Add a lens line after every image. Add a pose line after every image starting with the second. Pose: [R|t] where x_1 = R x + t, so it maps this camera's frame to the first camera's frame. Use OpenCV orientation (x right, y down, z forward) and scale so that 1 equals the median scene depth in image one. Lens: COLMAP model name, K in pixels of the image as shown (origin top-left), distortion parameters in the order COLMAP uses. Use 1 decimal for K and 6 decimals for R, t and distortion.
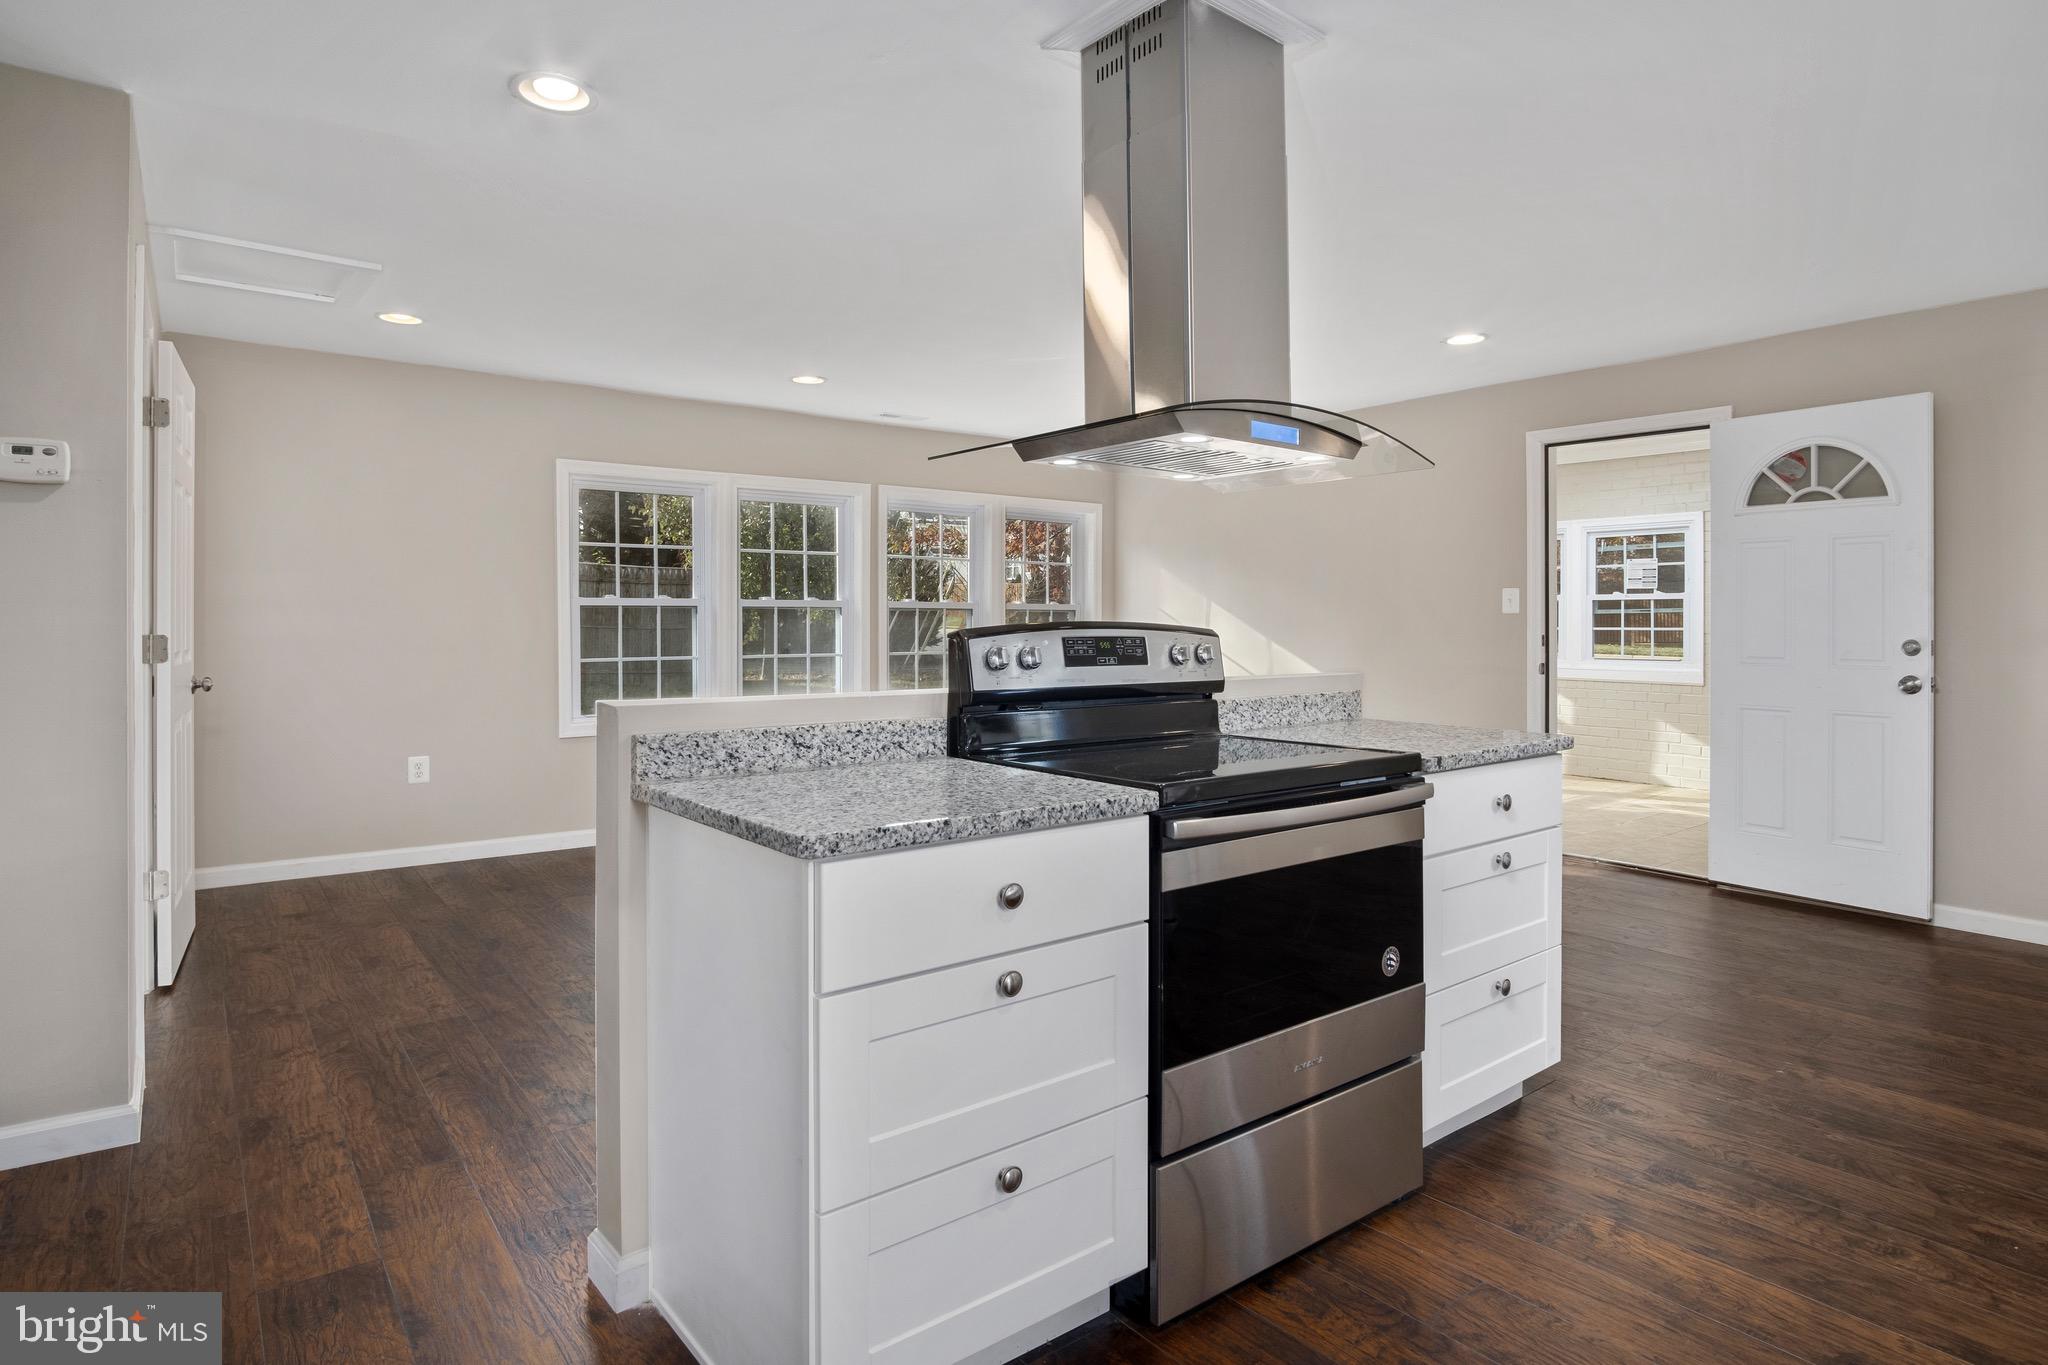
lens RADIAL K [[1114.2, 0, 1034.5], [0, 1114.2, 622.7], [0, 0, 1]] dist [-0.023055, 0.002601]
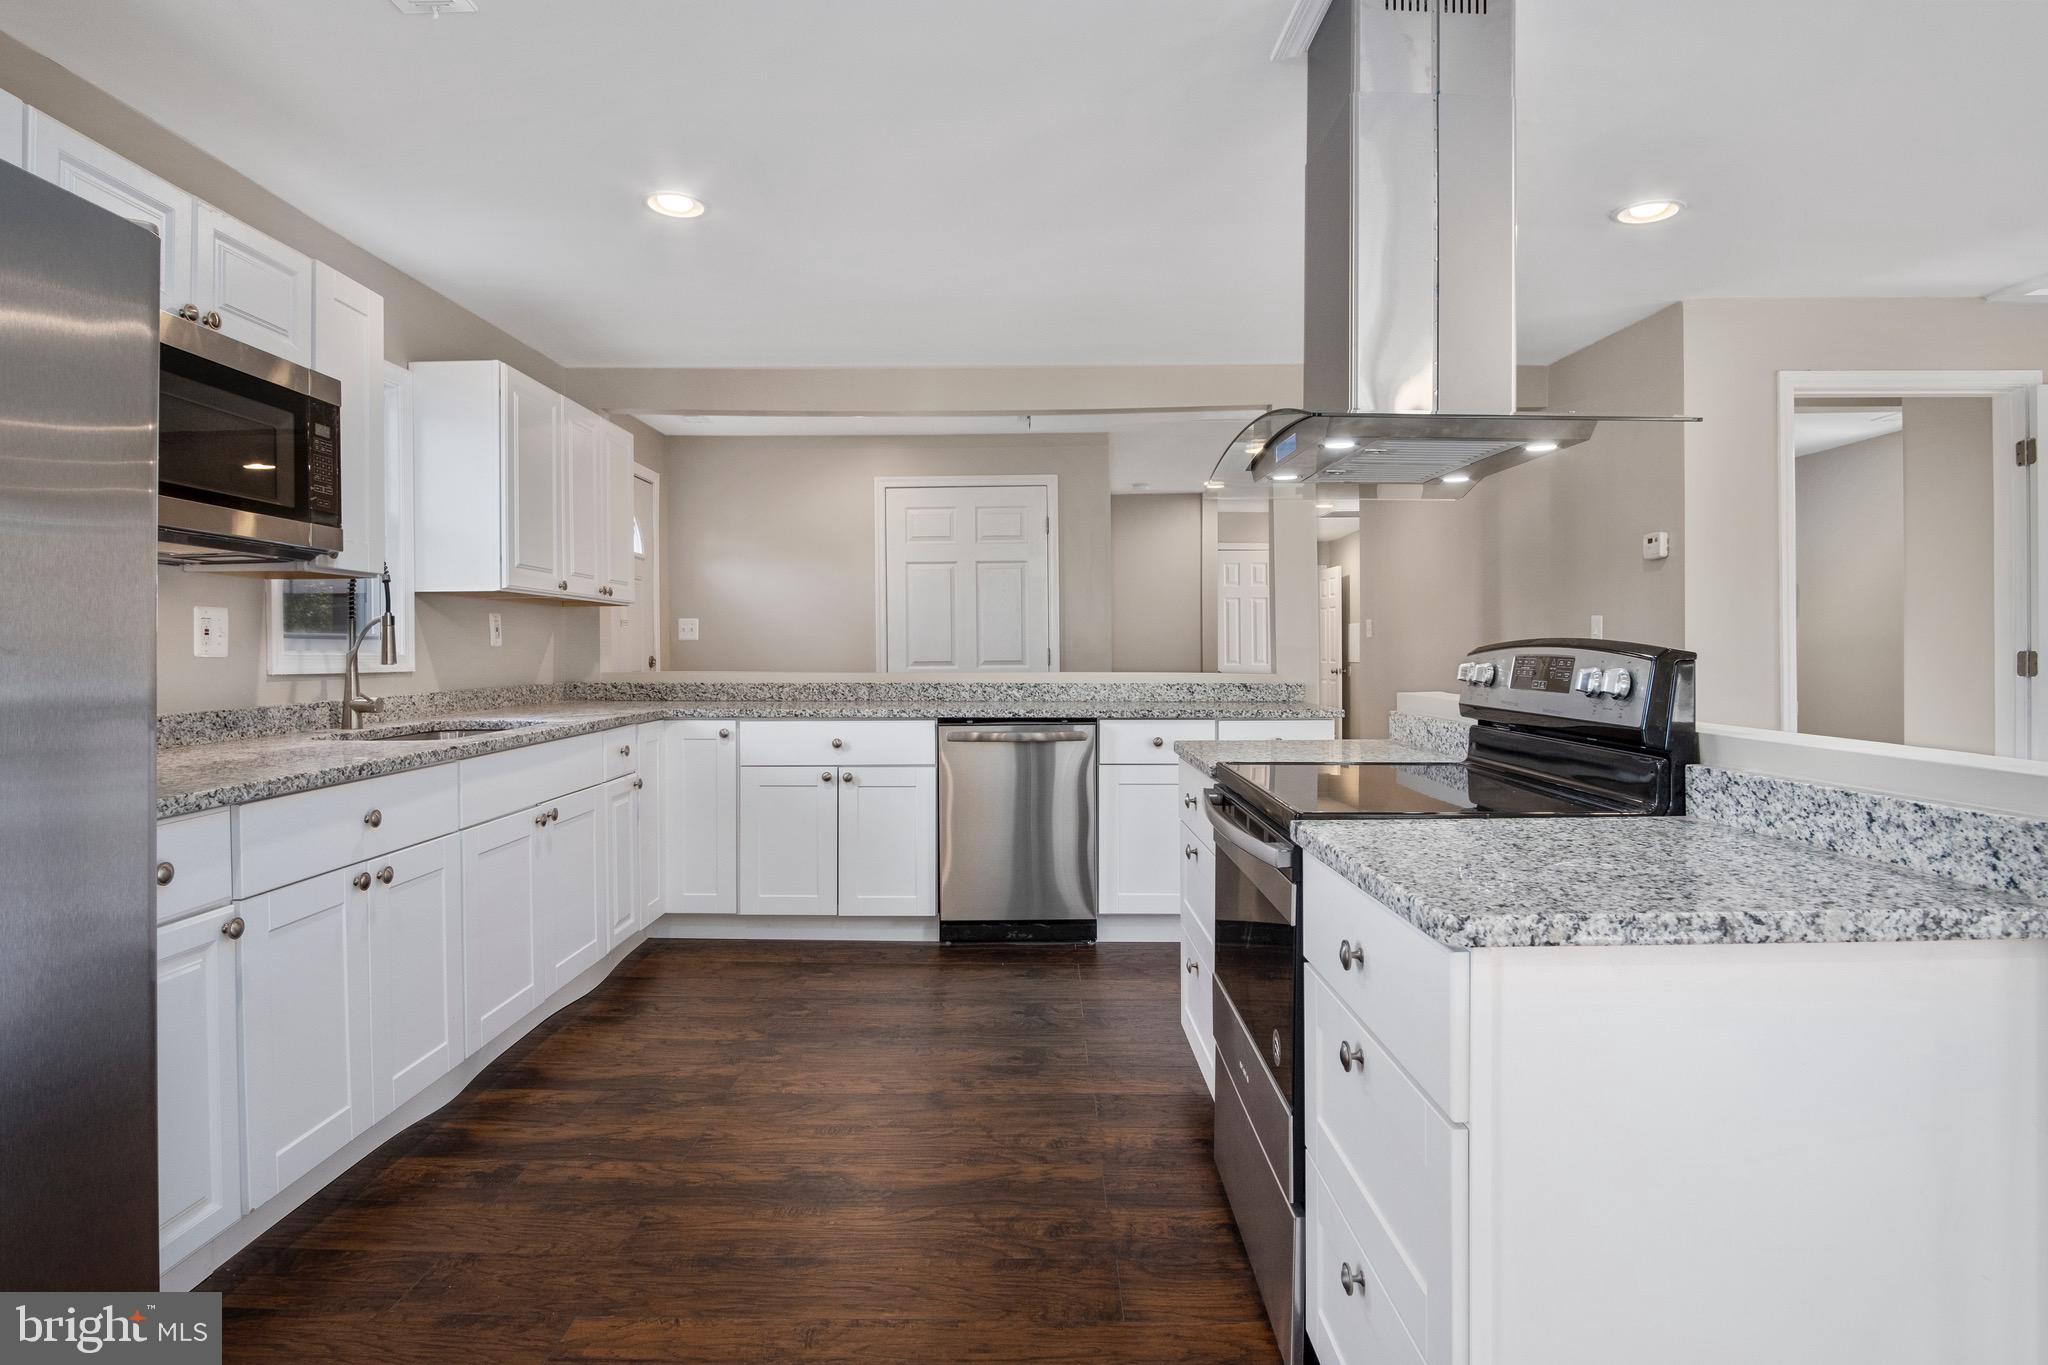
lens RADIAL K [[1108.7, 0, 1030.9], [0, 1108.7, 652.9], [0, 0, 1]] dist [-0.025572, 0.005313]
pose [[-0.616150, 0.006559, -0.787602, 0.962079], [0.004337, 0.999978, 0.004935, 0.004224], [0.787617, -0.000375, -0.616165, 1.211152]]
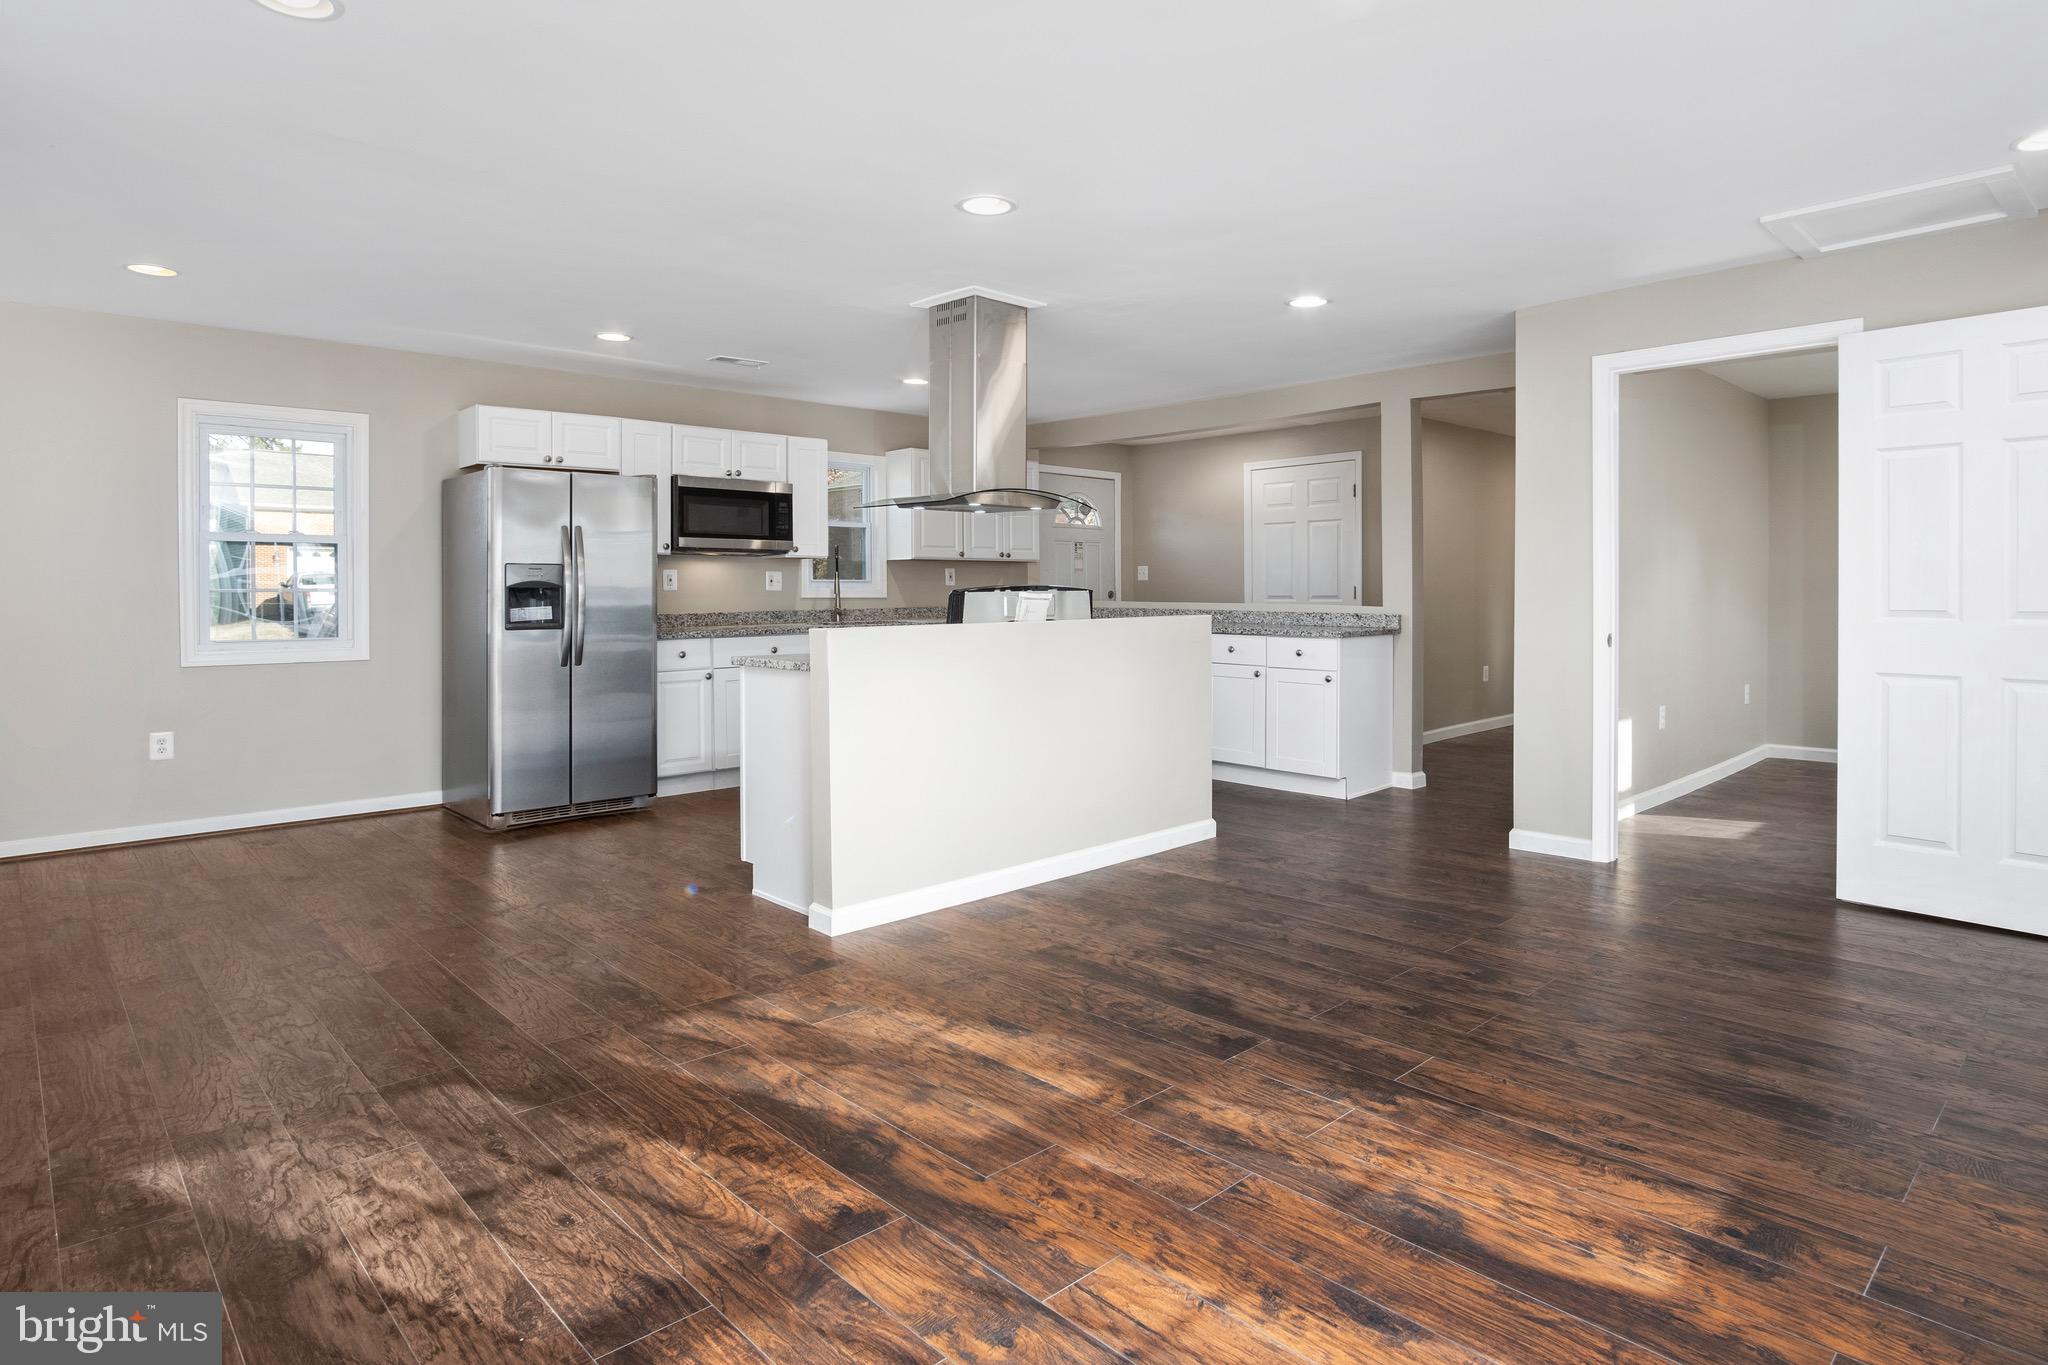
lens RADIAL K [[1122.1, 0, 1023.6], [0, 1122.1, 590.3], [0, 0, 1]] dist [0.001051, 0.000829]
pose [[-0.995990, 0.004754, -0.089341, 0.220093], [0.004281, 0.999976, 0.005480, -0.003585], [0.089365, 0.005076, -0.995986, 2.863305]]
